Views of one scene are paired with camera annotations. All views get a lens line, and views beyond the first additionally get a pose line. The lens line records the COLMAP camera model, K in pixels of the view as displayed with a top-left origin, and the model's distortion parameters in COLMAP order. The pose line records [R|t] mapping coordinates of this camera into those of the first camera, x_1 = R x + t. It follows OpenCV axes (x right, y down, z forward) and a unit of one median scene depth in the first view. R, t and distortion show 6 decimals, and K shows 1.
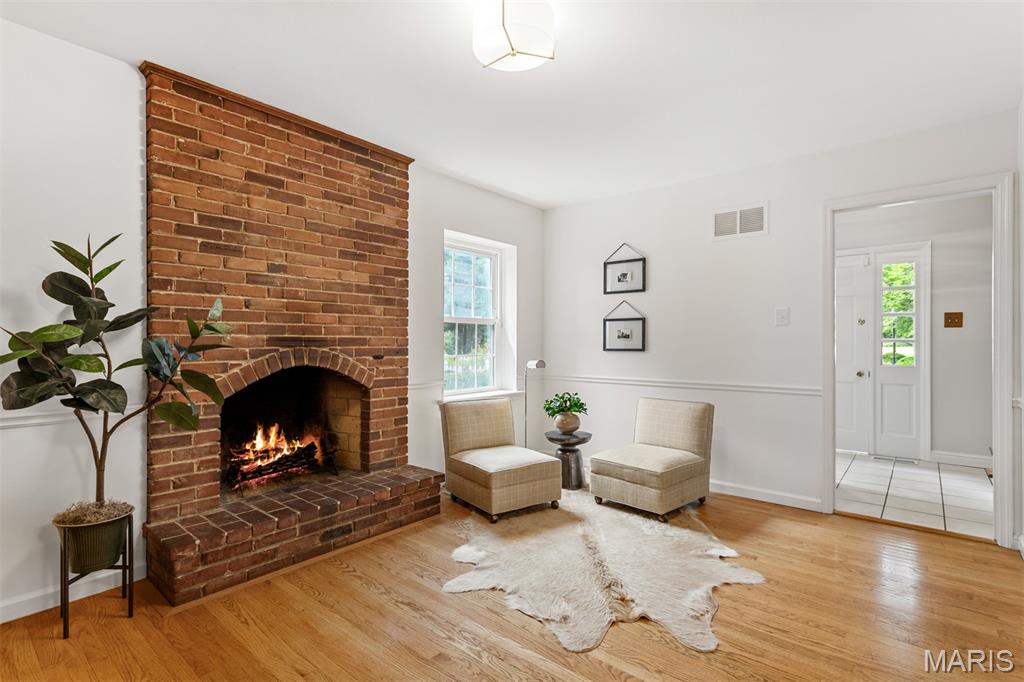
lens RADIAL K [[486.4, 0, 512.0], [0, 486.4, 341.0], [0, 0, 1]] dist [0.000056, 0.000276]
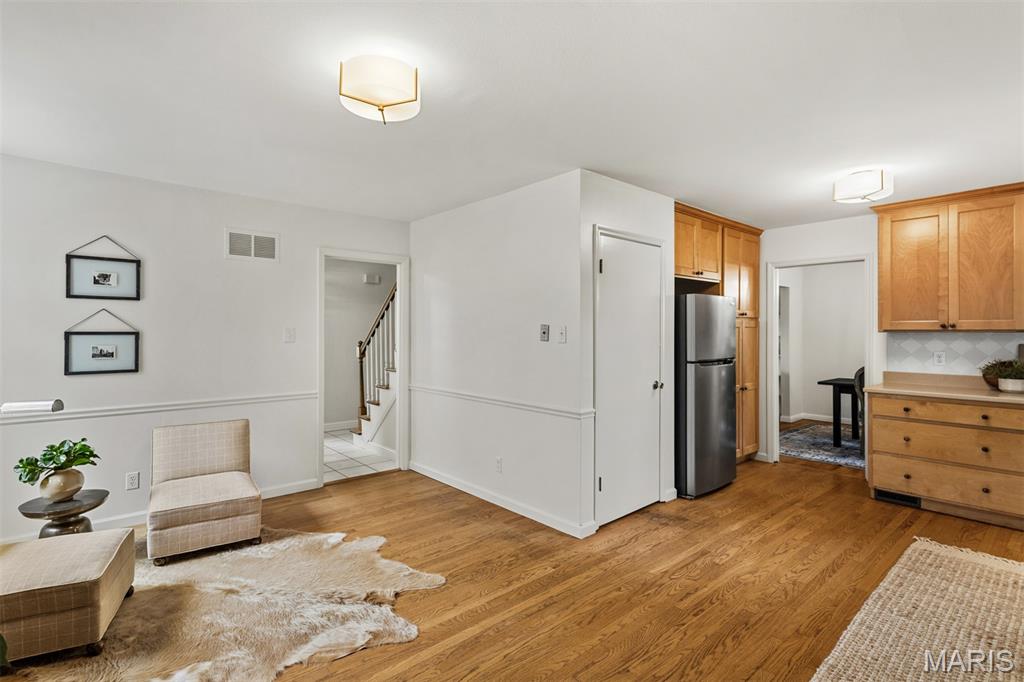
lens RADIAL K [[486.2, 0, 487.4], [0, 486.2, 333.2], [0, 0, 1]] dist [-0.001433, -0.000139]
pose [[0.185667, -0.001923, 0.982611, -0.508557], [-0.001946, 0.999995, 0.002324, -0.057014], [-0.982611, -0.002344, 0.185662, 0.304756]]
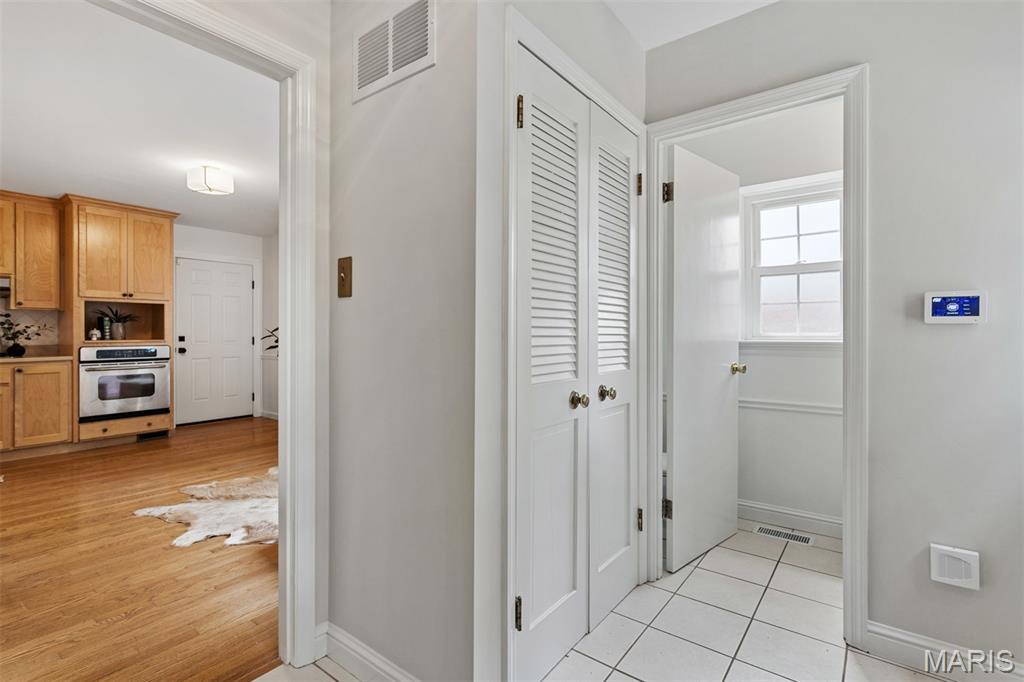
lens RADIAL K [[486.2, 0, 487.4], [0, 486.2, 333.2], [0, 0, 1]] dist [-0.001433, -0.000139]
pose [[0.010751, -0.002559, -0.999939, 1.087147], [0.000571, 0.999997, -0.002553, 0.003164], [0.999942, -0.000544, 0.010752, 1.128402]]
